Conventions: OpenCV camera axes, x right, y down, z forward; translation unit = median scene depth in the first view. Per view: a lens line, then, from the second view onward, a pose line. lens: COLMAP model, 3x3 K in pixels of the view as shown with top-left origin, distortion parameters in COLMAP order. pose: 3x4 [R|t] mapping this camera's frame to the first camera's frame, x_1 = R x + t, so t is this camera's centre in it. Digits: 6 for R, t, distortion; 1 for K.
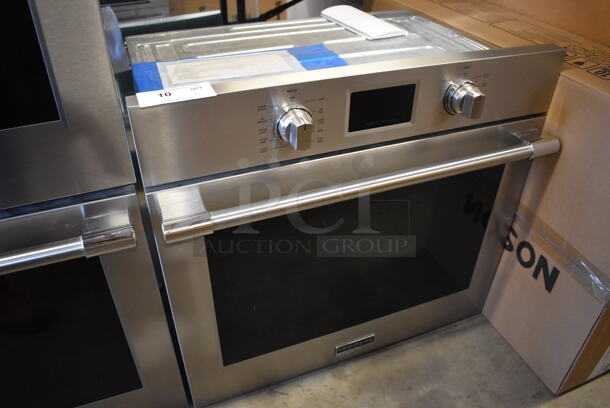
lens RADIAL K [[484.0, 0, 305.0], [0, 484.0, 204.0], [0, 0, 1]] dist [-0.080558, 0.003286]
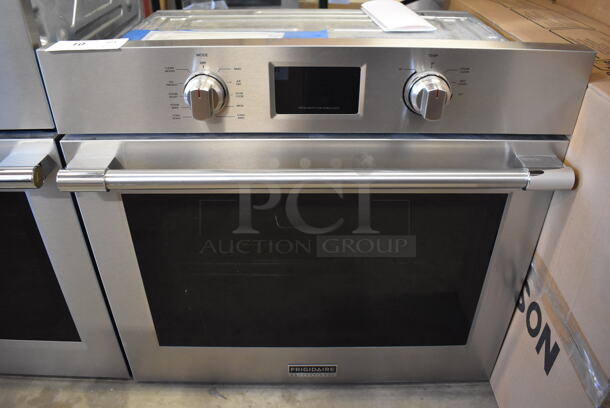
lens RADIAL K [[484.0, 0, 305.0], [0, 484.0, 204.0], [0, 0, 1]] dist [-0.080558, 0.003286]
pose [[0.929570, 0.193111, -0.314017, 0.348223], [-0.208012, 0.978021, -0.014314, 0.011344], [0.304351, 0.078626, 0.949309, 0.148654]]
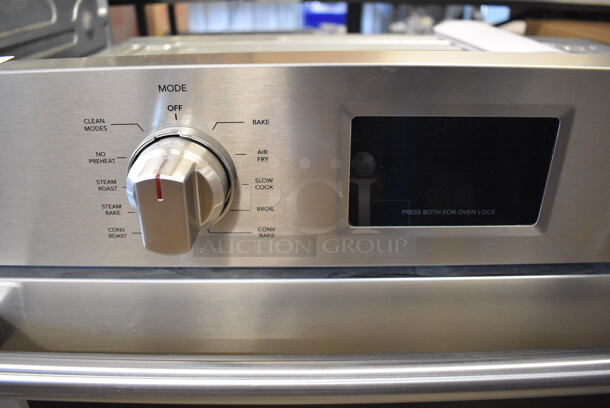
lens RADIAL K [[484.0, 0, 305.0], [0, 484.0, 204.0], [0, 0, 1]] dist [-0.080558, 0.003286]
pose [[0.926691, 0.152506, -0.343490, 0.144395], [-0.203414, 0.972053, -0.117204, -0.088230], [0.316016, 0.178482, 0.931814, 0.492331]]
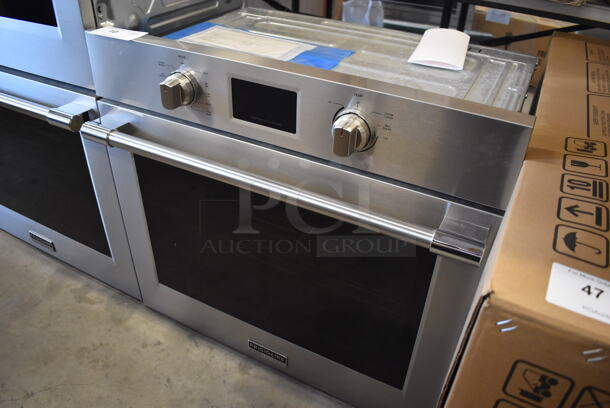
lens RADIAL K [[481.3, 0, 306.0], [0, 481.3, 193.3], [0, 0, 1]] dist [-0.081322, 0.000103]
pose [[0.658108, 0.429382, -0.618486, 0.685568], [-0.461680, 0.879027, 0.119006, -0.154286], [0.594765, 0.207224, 0.776732, 0.264065]]
